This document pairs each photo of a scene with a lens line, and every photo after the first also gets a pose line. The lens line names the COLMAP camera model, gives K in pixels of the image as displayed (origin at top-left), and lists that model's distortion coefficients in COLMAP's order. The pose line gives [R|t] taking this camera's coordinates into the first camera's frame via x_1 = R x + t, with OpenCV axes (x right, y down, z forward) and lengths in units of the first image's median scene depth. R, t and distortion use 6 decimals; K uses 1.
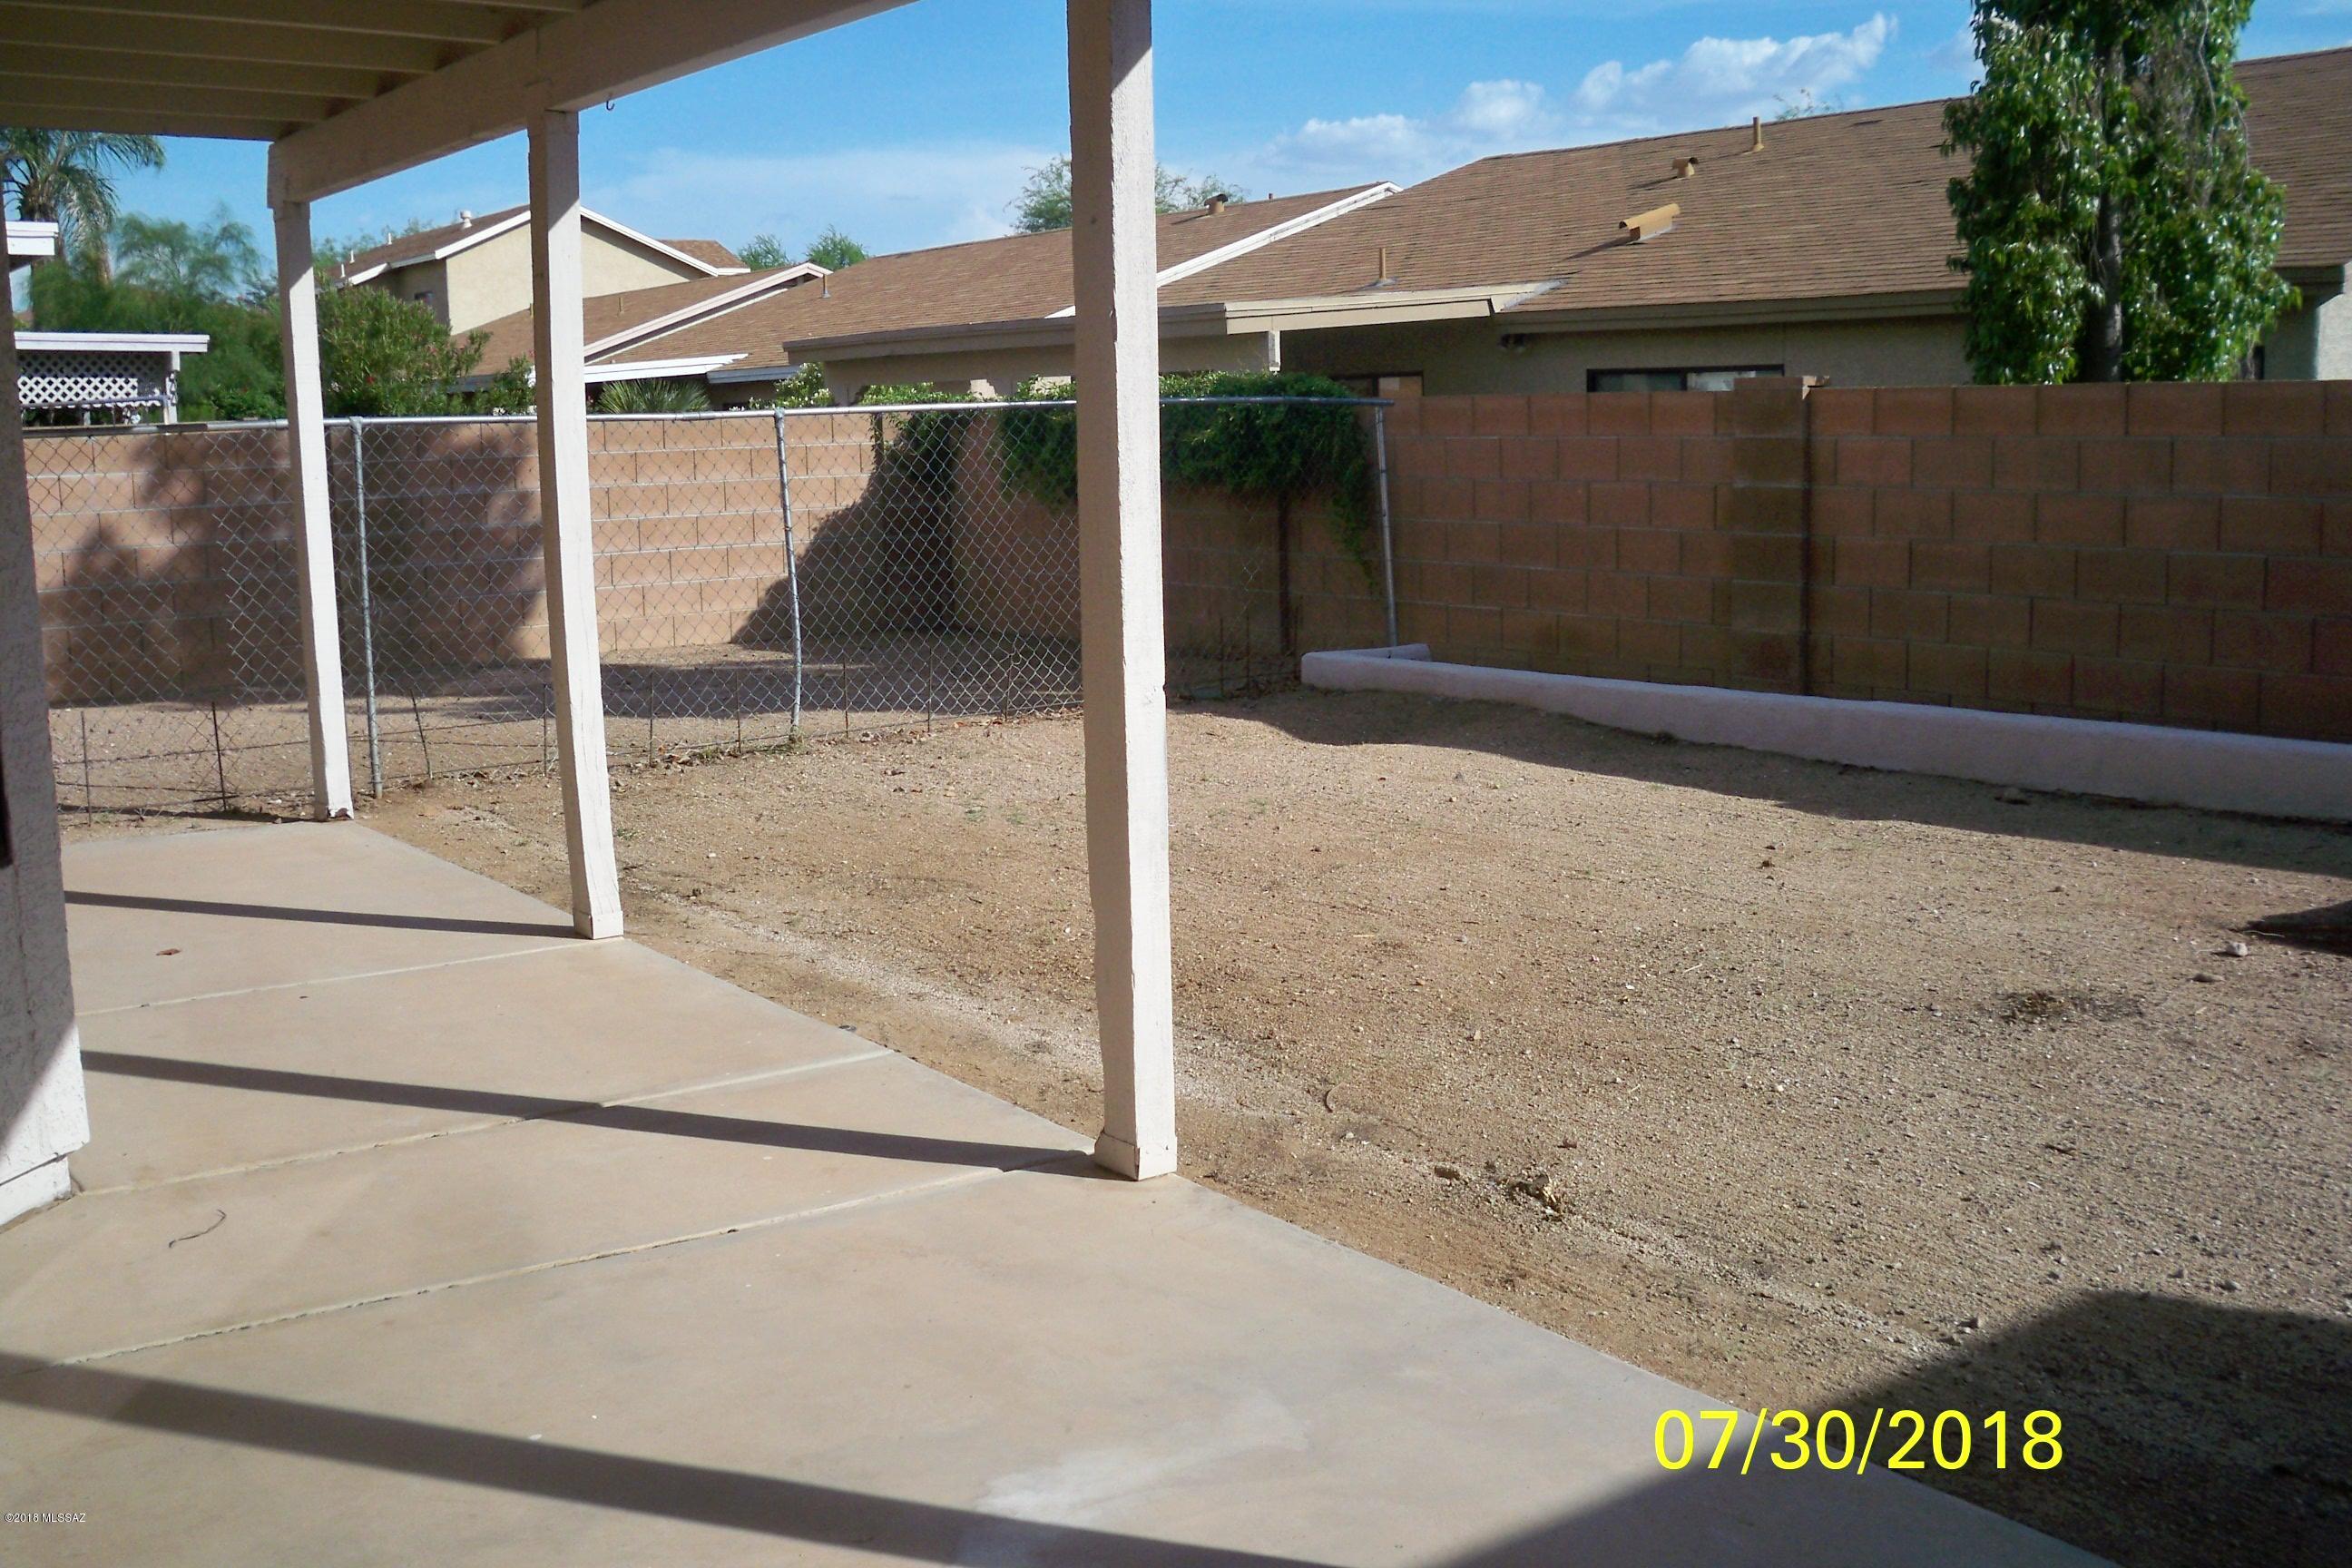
lens RADIAL K [[2387.9, 0, 1175.1], [0, 2387.9, 779.3], [0, 0, 1]] dist [-0.098328, 0.000000]
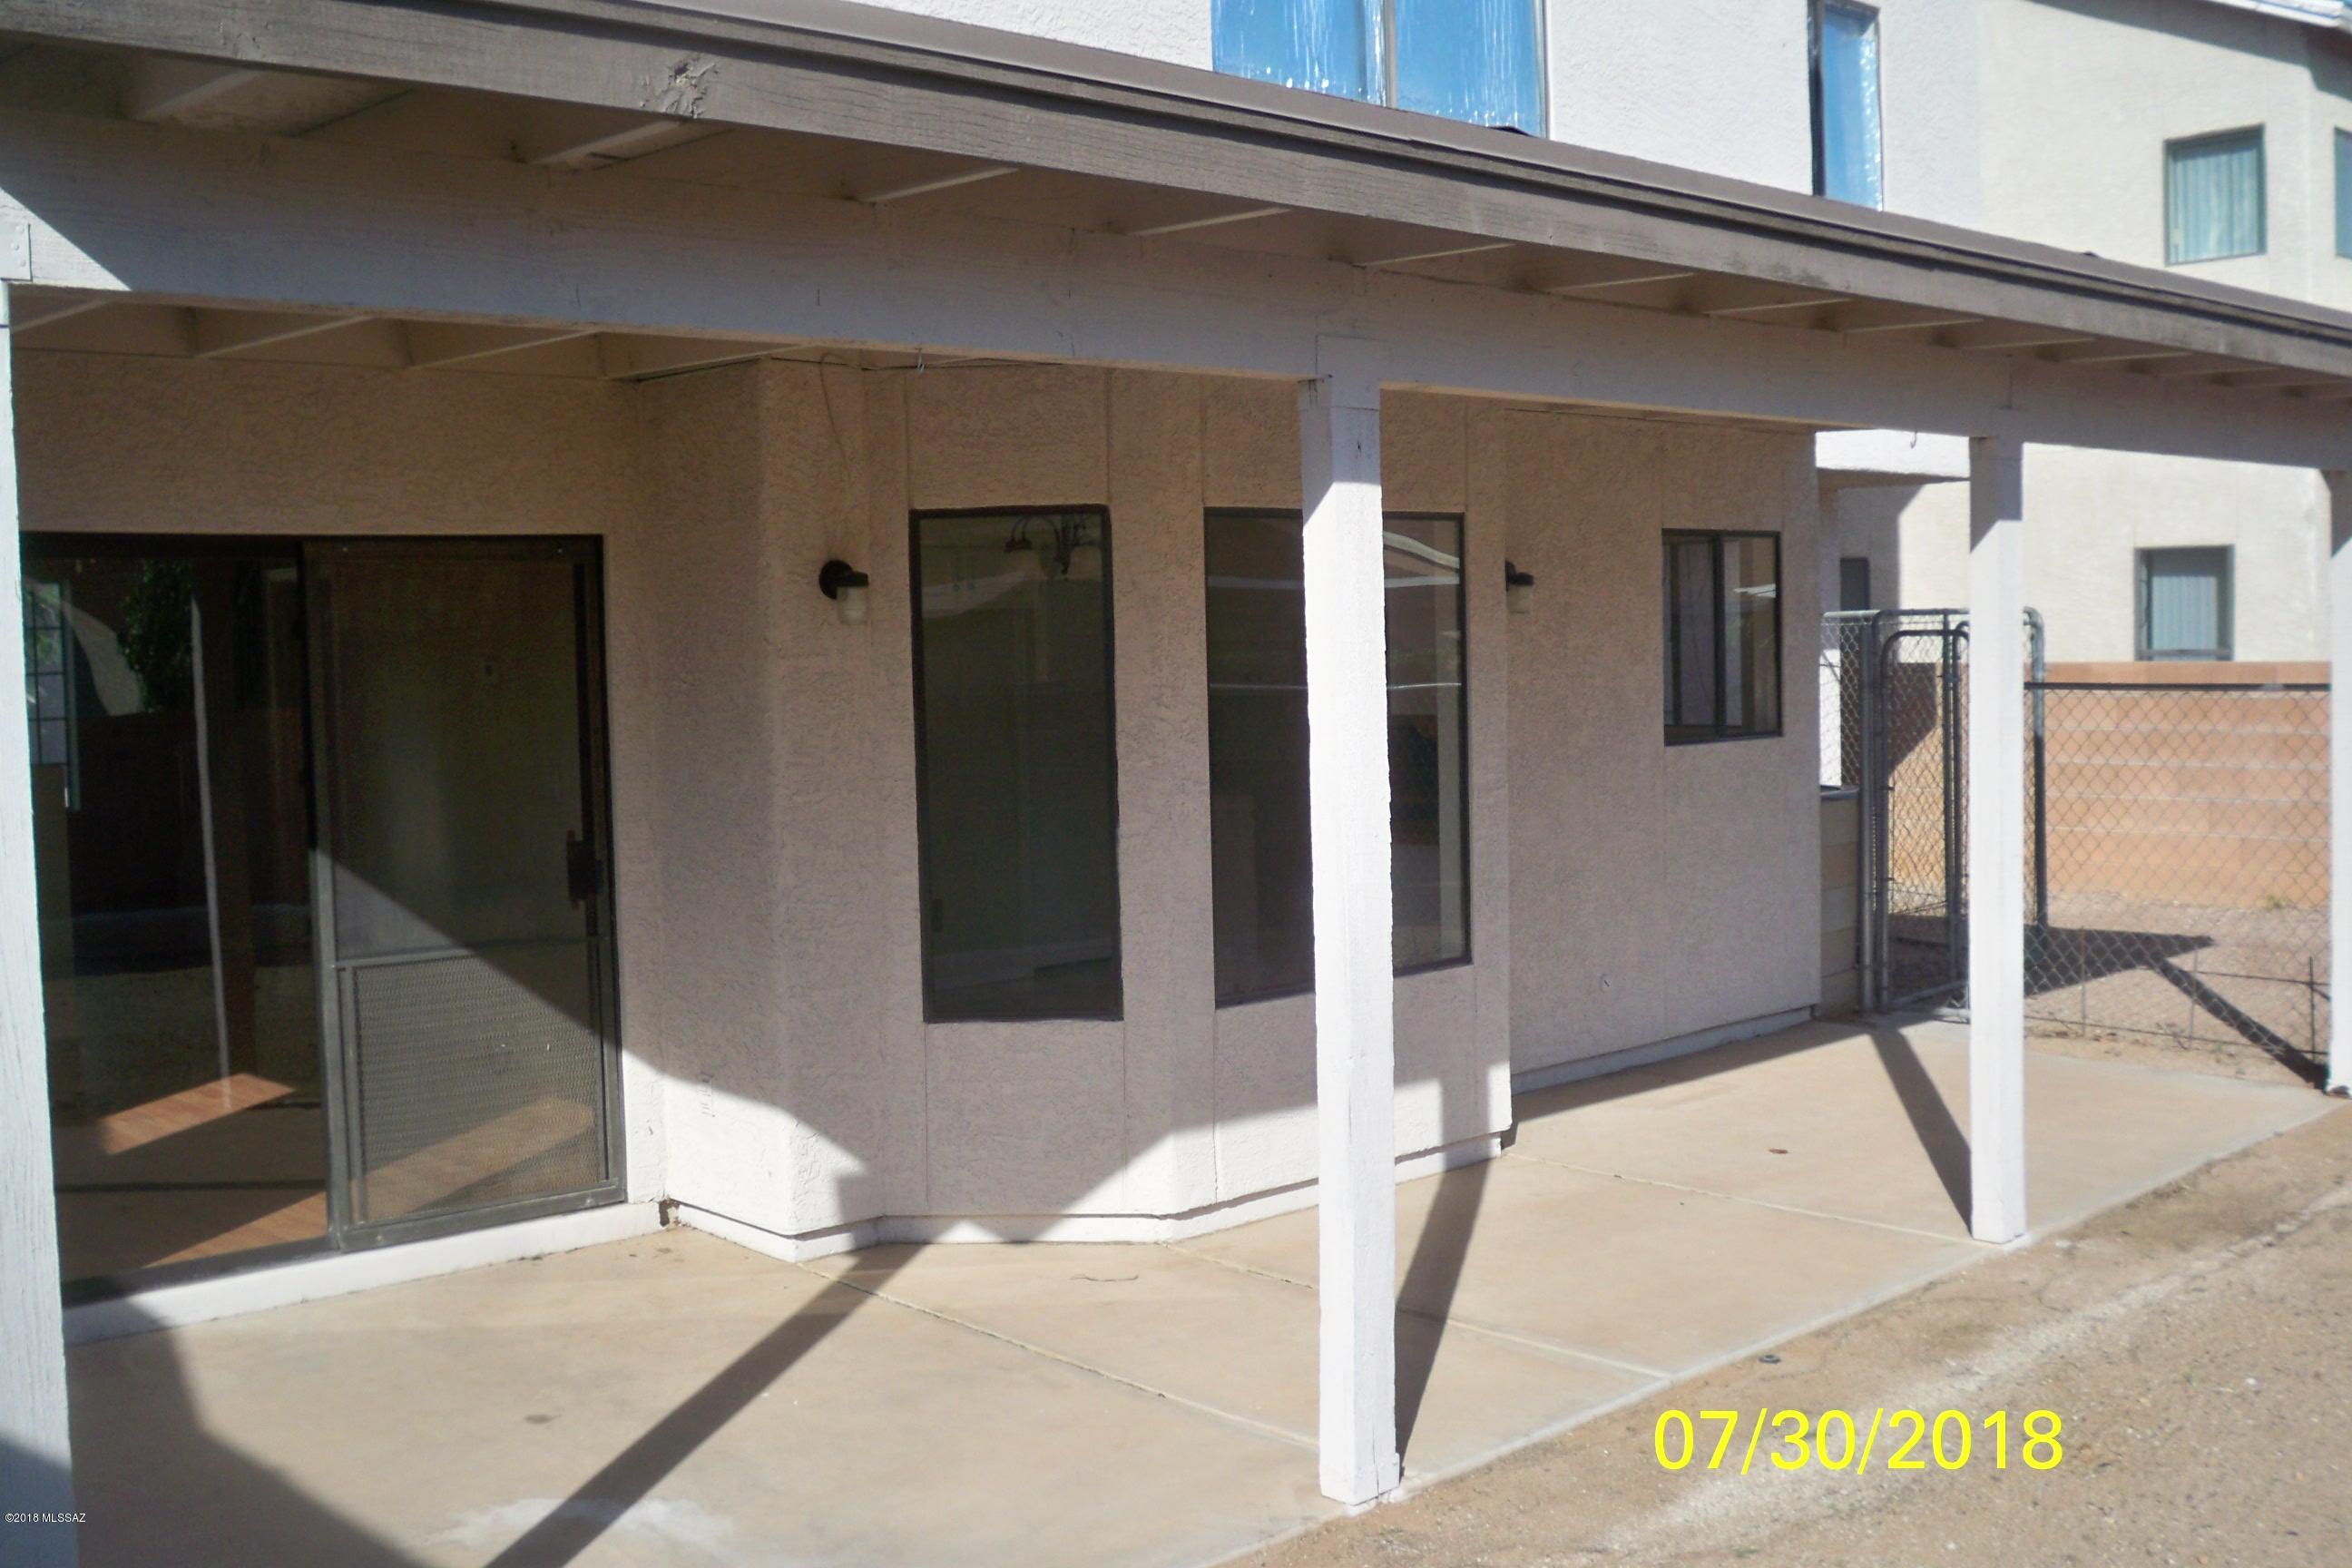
lens RADIAL K [[2387.9, 0, 1172.8], [0, 2387.9, 781.6], [0, 0, 1]] dist [-0.098328, 0.000000]
pose [[0.150004, 0.088032, -0.984758, 1.061917], [-0.131869, 0.988910, 0.068316, -0.234811], [0.979852, 0.119611, 0.159949, 0.727306]]
